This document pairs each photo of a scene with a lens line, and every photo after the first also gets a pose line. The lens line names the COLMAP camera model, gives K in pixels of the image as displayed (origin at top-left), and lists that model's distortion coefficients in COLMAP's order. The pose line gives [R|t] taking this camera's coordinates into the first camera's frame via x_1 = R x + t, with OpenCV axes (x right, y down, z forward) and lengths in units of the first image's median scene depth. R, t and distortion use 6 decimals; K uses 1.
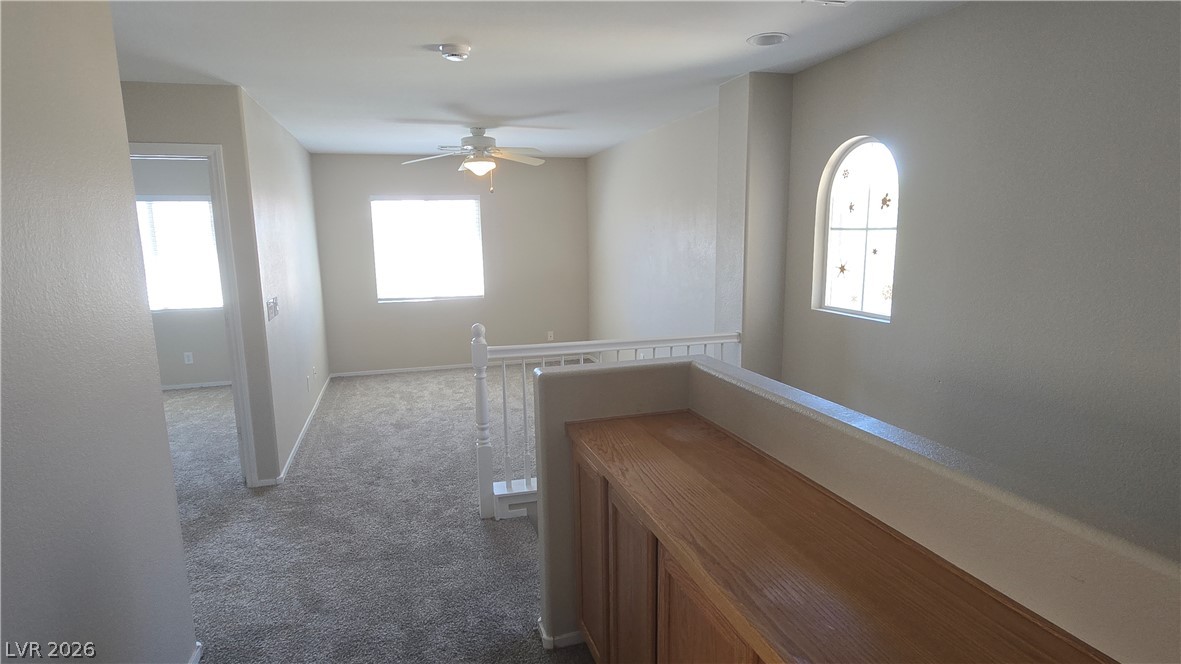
lens RADIAL K [[587.7, 0, 575.1], [0, 587.7, 333.2], [0, 0, 1]] dist [0.003312, -0.008795]
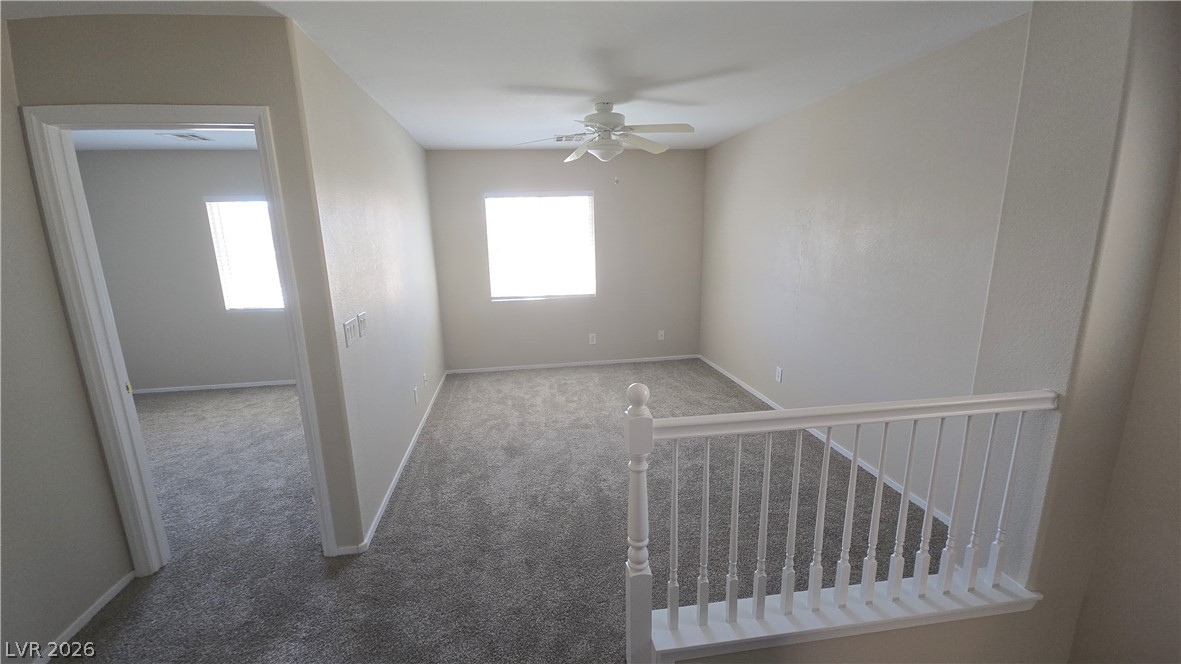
lens RADIAL K [[479.1, 0, 585.0], [0, 479.1, 337.7], [0, 0, 1]] dist [0.003363, -0.004592]
pose [[0.989972, 0.022769, -0.139417, -0.086832], [-0.015533, 0.998485, 0.052778, -0.049616], [0.140408, -0.050083, 0.988826, 0.294872]]
